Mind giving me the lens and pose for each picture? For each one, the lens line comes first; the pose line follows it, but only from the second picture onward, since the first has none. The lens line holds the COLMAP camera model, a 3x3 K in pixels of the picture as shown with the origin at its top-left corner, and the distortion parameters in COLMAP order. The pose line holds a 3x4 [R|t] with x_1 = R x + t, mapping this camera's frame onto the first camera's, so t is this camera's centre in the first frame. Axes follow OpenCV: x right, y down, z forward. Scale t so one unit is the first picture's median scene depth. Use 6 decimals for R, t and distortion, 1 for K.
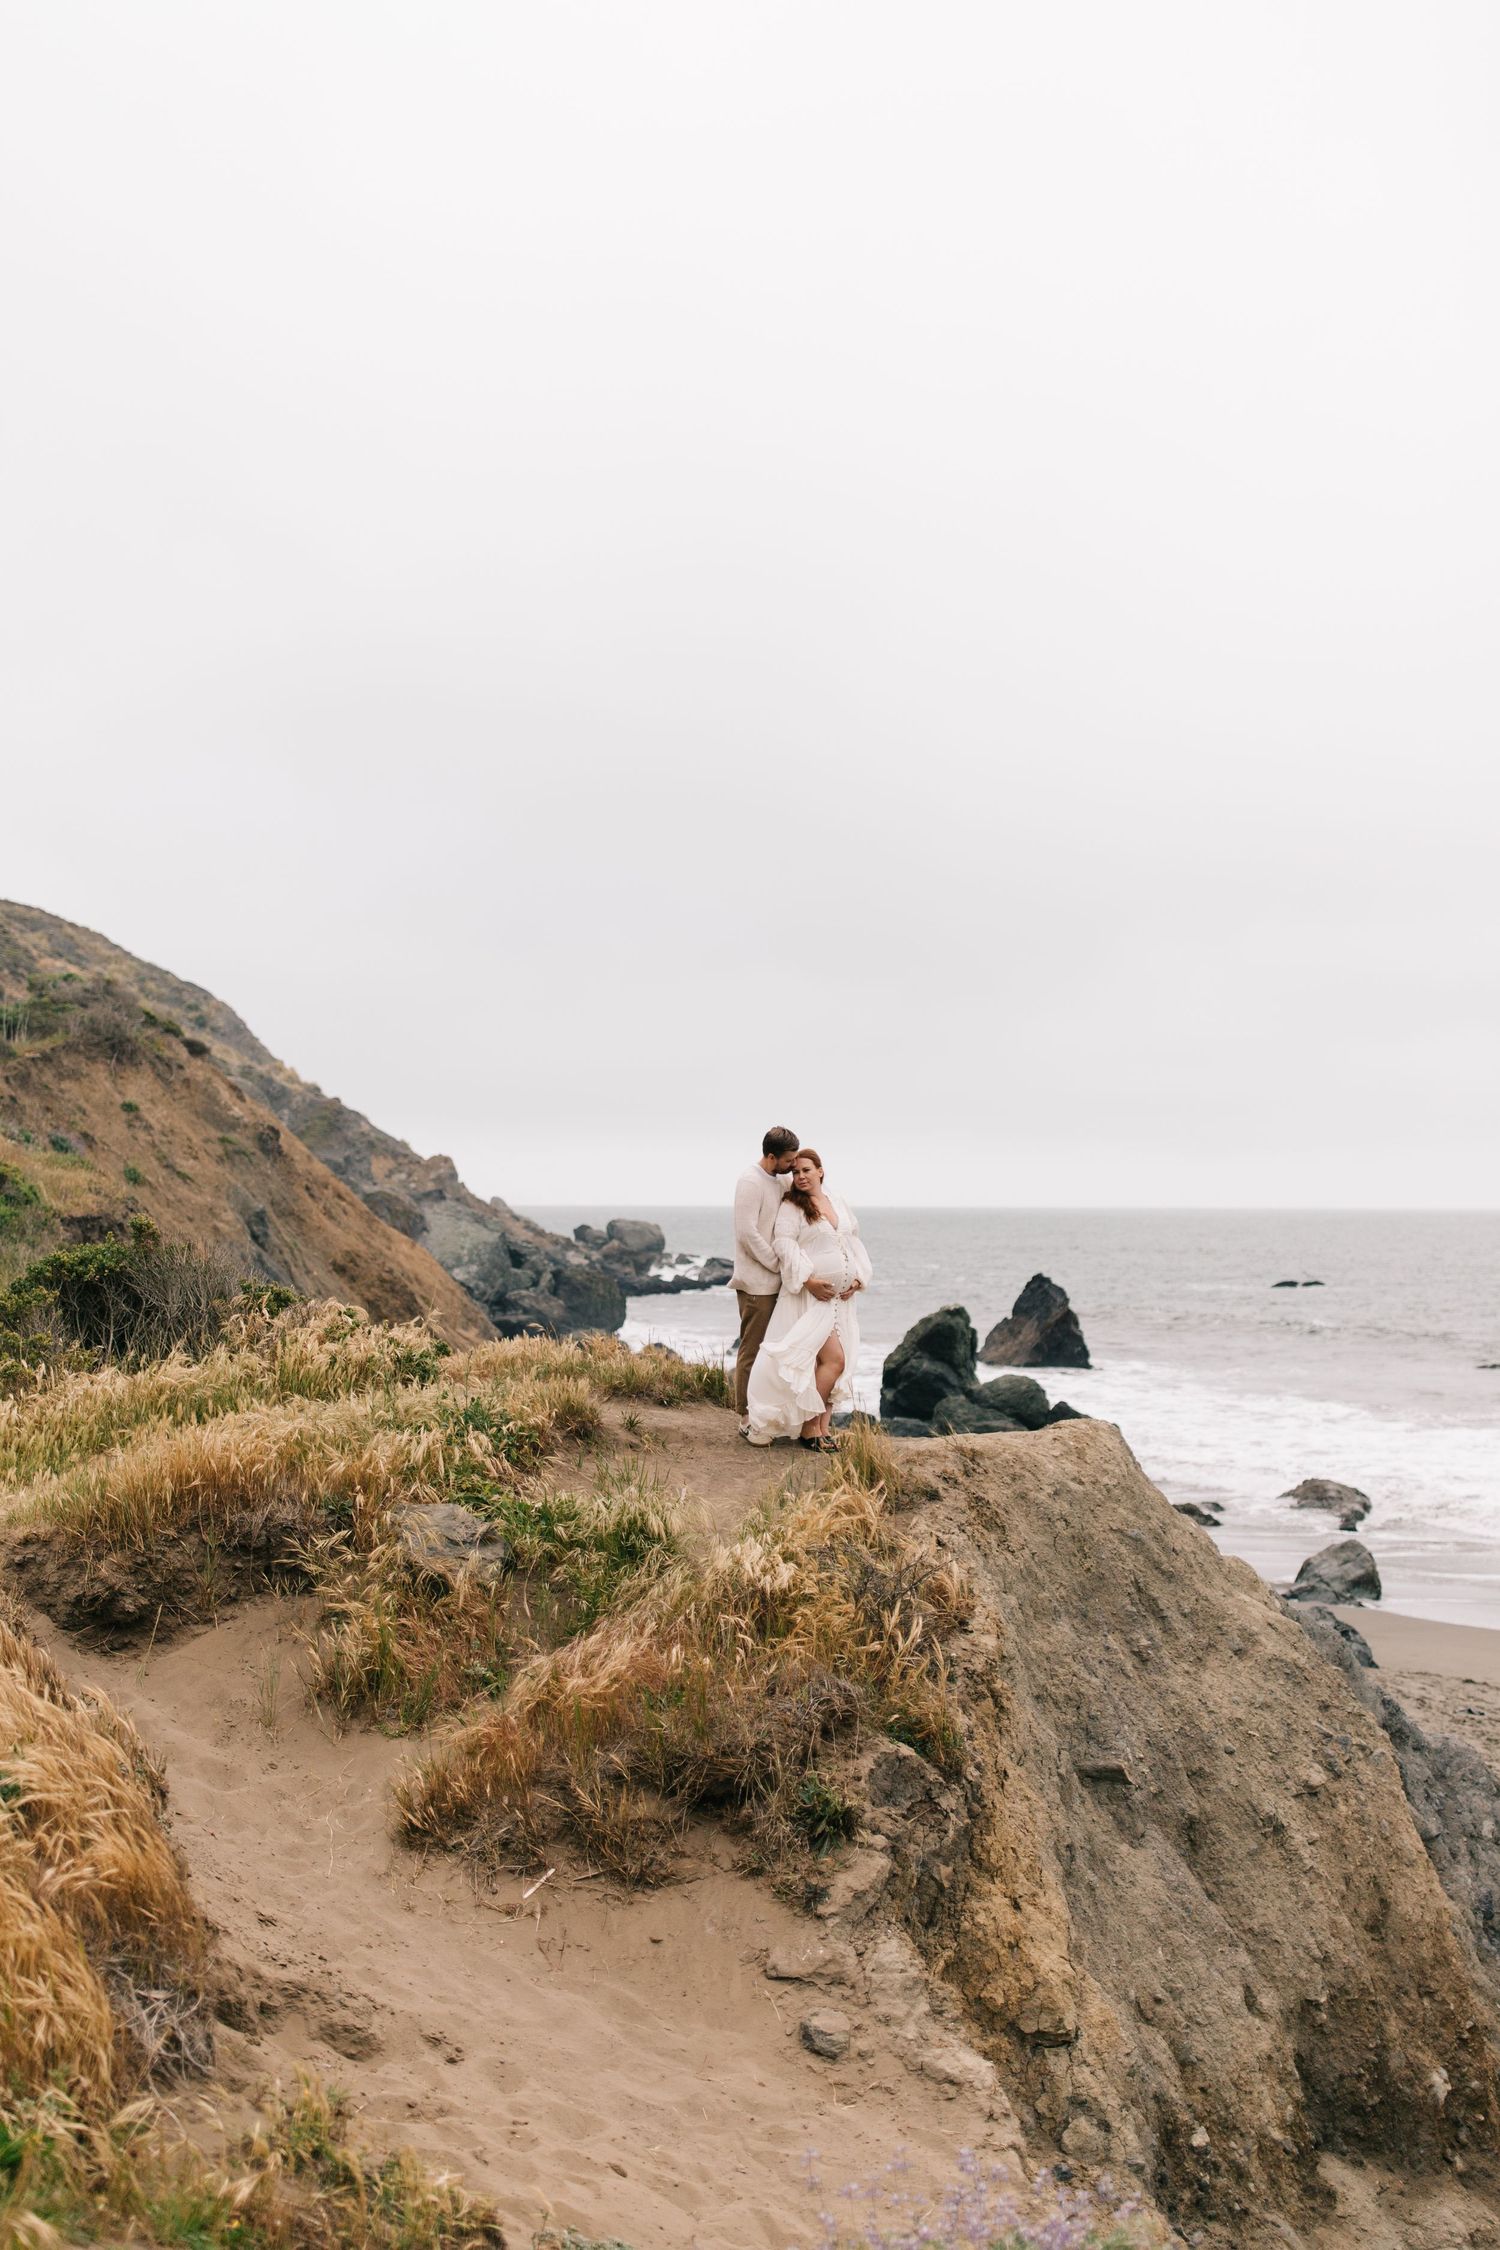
lens RADIAL K [[2372.7, 0, 750.0], [0, 2372.7, 1125.0], [0, 0, 1]] dist [0.019178, -0.035115]
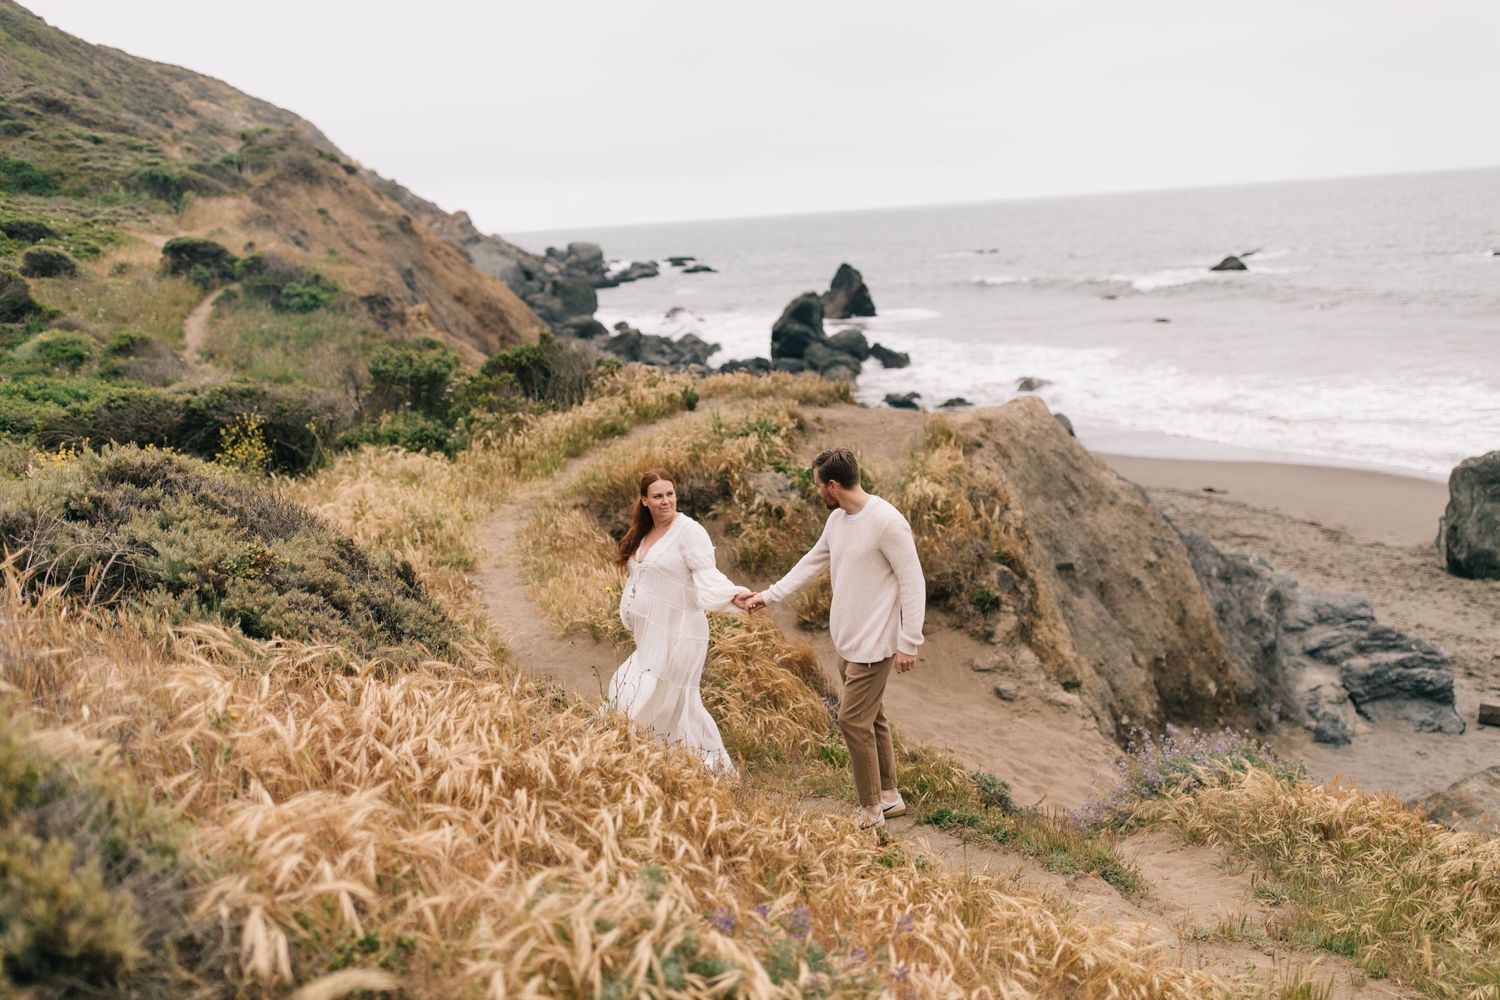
lens RADIAL K [[1432.2, 0, 753.0], [0, 1432.2, 506.1], [0, 0, 1]] dist [0.014500, -0.017875]
pose [[0.994512, -0.083944, 0.062440, -0.195942], [0.067354, 0.970420, 0.231839, -0.092932], [-0.080055, -0.226361, 0.970748, -0.206959]]
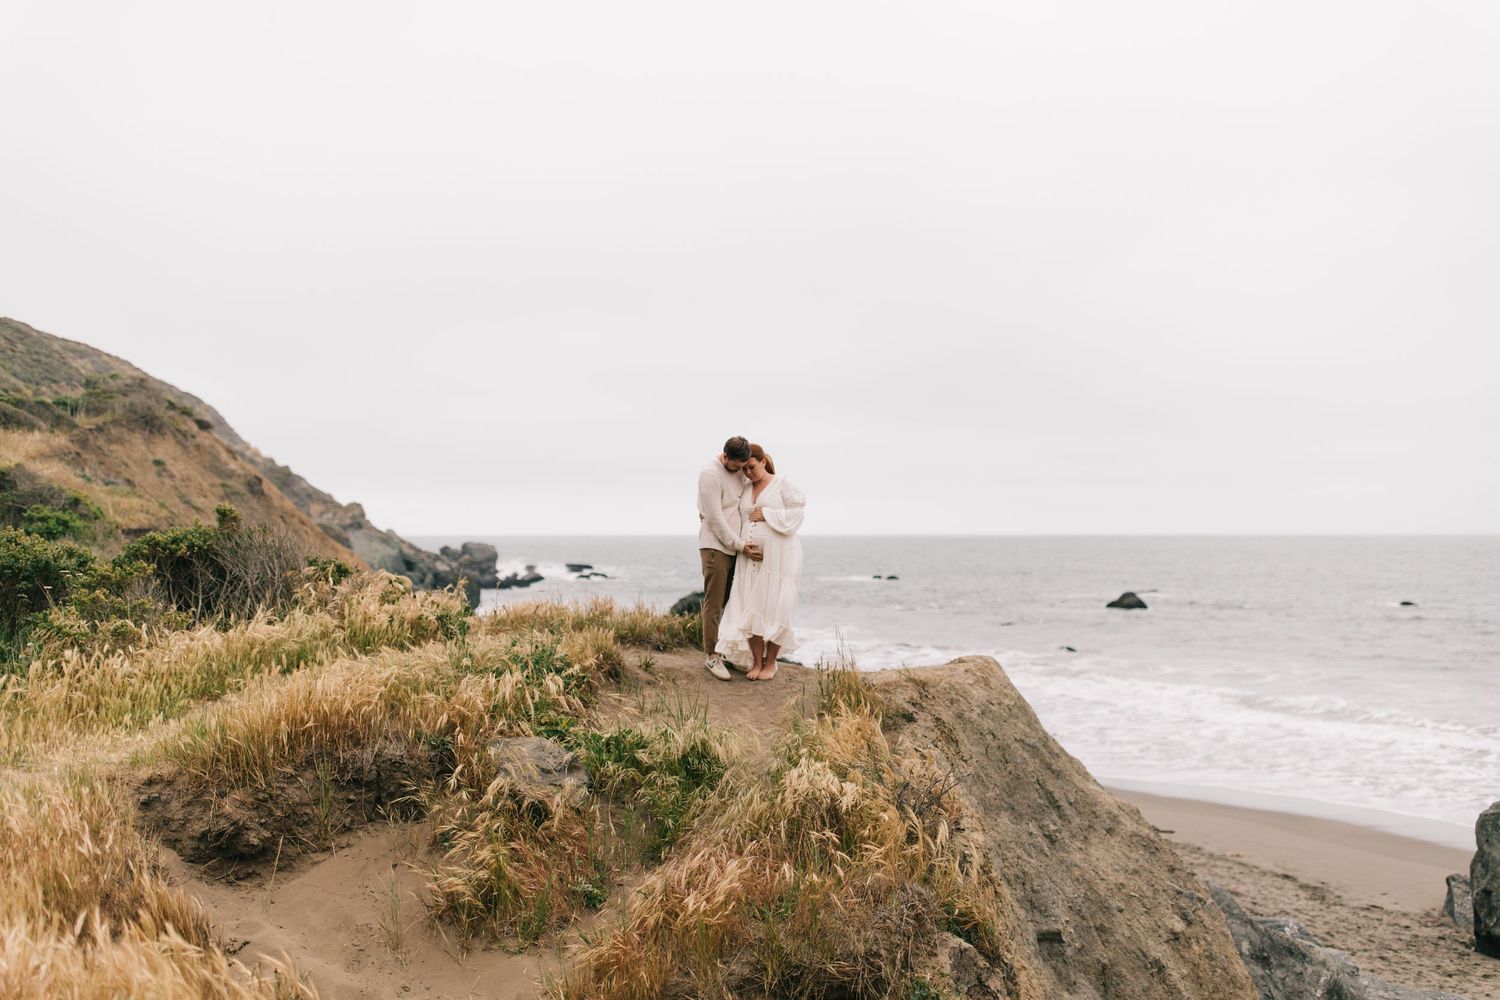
lens RADIAL K [[1432.2, 0, 753.0], [0, 1432.2, 506.1], [0, 0, 1]] dist [0.014500, -0.017875]
pose [[0.989474, -0.003163, 0.144677, -0.107541], [0.001069, 0.999894, 0.014550, 0.033452], [-0.144707, -0.014242, 0.989372, 0.264247]]
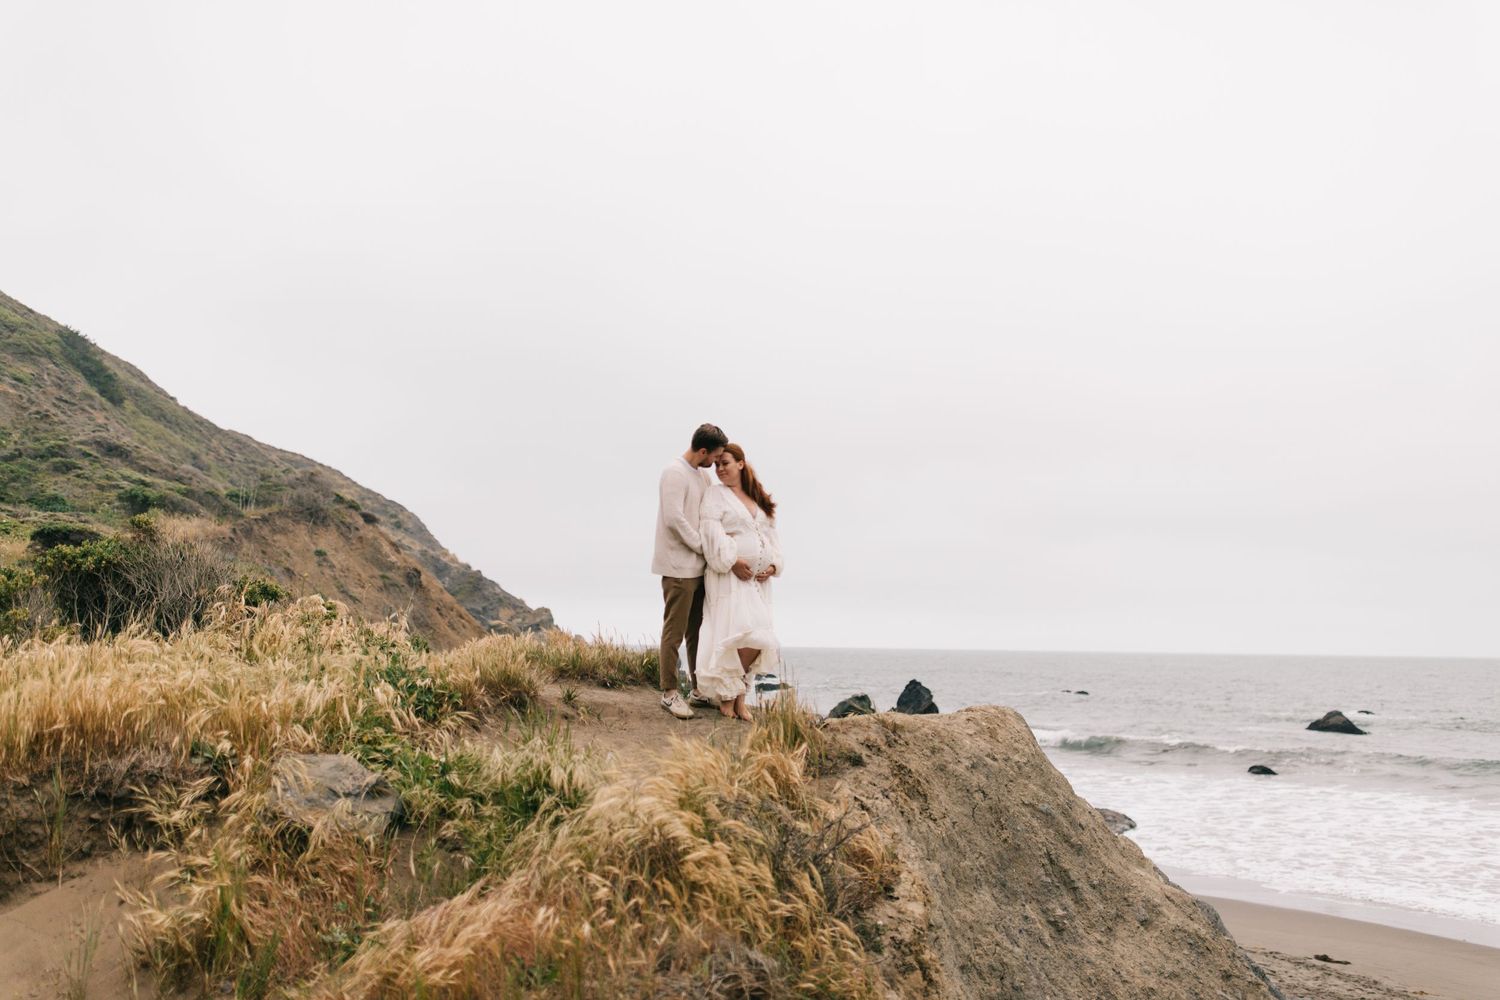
lens RADIAL K [[1432.2, 0, 753.0], [0, 1432.2, 506.1], [0, 0, 1]] dist [0.014500, -0.017875]
pose [[0.999879, 0.011083, 0.010924, 0.024655], [-0.010368, 0.997926, -0.063527, 0.084410], [-0.011606, 0.063406, 0.997920, 0.376252]]
